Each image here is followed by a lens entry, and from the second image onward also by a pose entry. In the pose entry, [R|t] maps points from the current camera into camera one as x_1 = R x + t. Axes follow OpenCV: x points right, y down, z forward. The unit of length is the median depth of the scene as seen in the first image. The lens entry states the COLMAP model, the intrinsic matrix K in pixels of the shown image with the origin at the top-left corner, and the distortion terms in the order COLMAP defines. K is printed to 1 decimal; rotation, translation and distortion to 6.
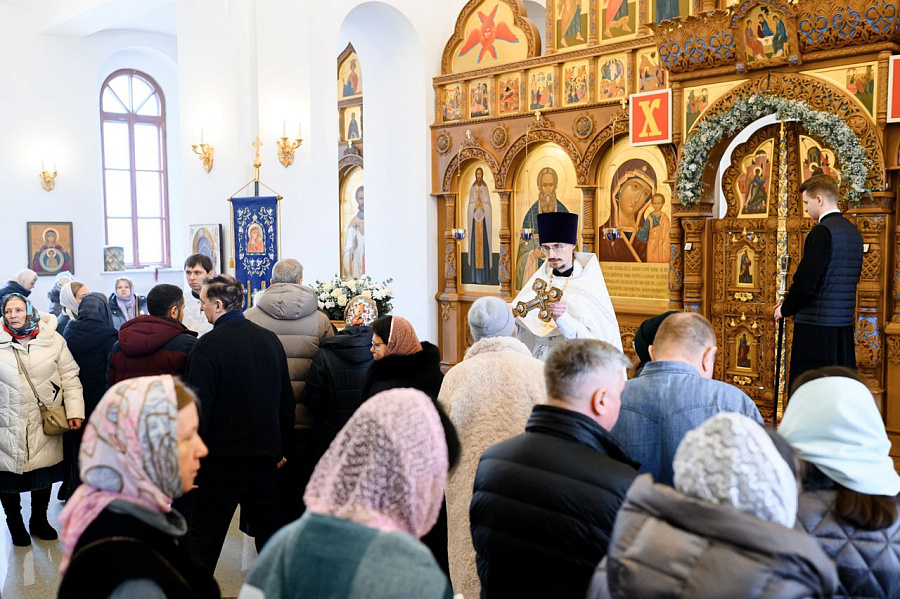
lens RADIAL K [[924.9, 0, 450.0], [0, 924.9, 299.5], [0, 0, 1]] dist [0.001341, 0.007118]
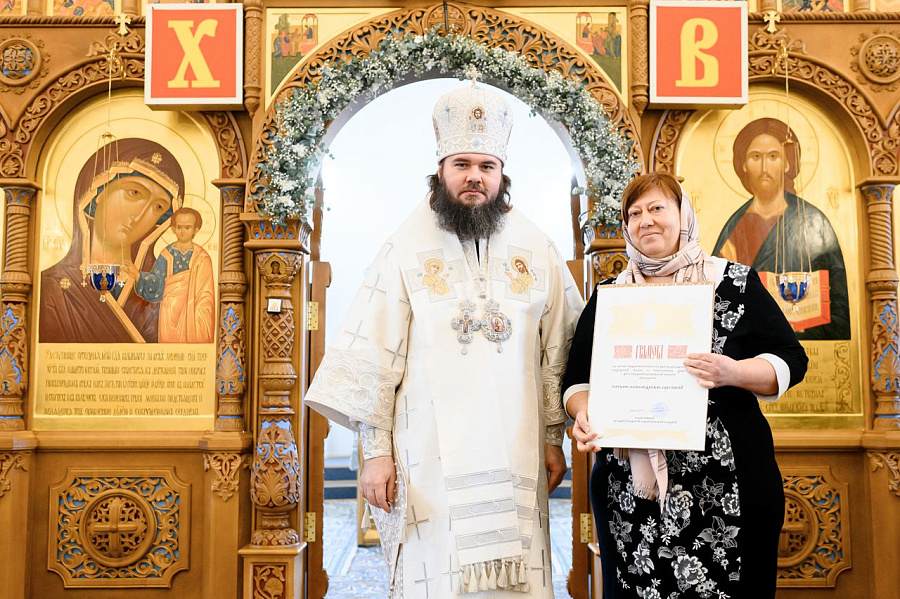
lens RADIAL K [[924.9, 0, 450.0], [0, 924.9, 299.5], [0, 0, 1]] dist [0.001341, 0.007118]
pose [[0.678564, 0.075396, 0.730662, -0.046541], [0.048949, 0.987866, -0.147395, 0.018034], [-0.732909, 0.135782, 0.666639, 0.547606]]
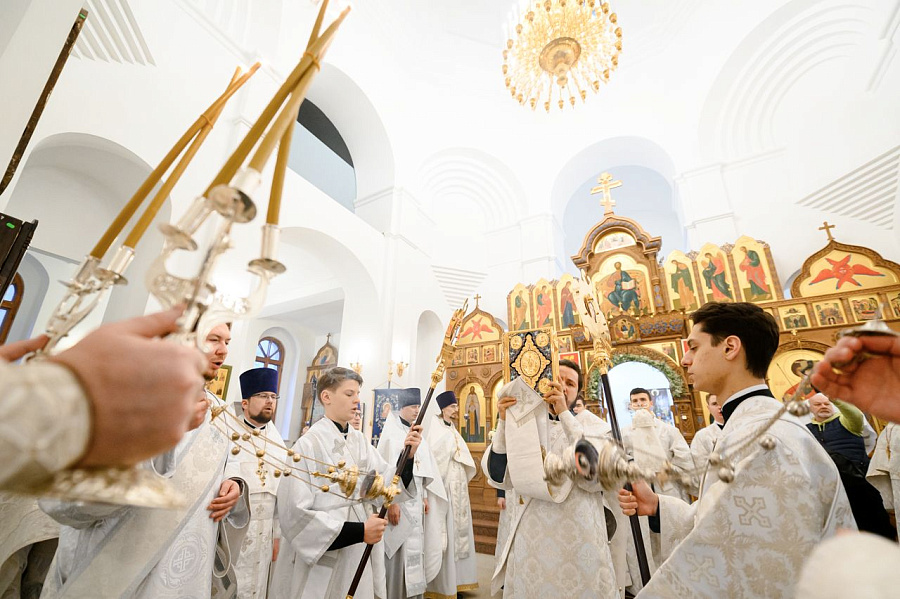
lens RADIAL K [[384.3, 0, 452.6], [0, 384.3, 314.4], [0, 0, 1]] dist [-0.000112, 0.000032]
pose [[0.954013, 0.114107, 0.277199, -0.333688], [0.003727, 0.920131, -0.391592, 0.067258], [-0.299743, 0.374617, 0.877392, 0.176862]]
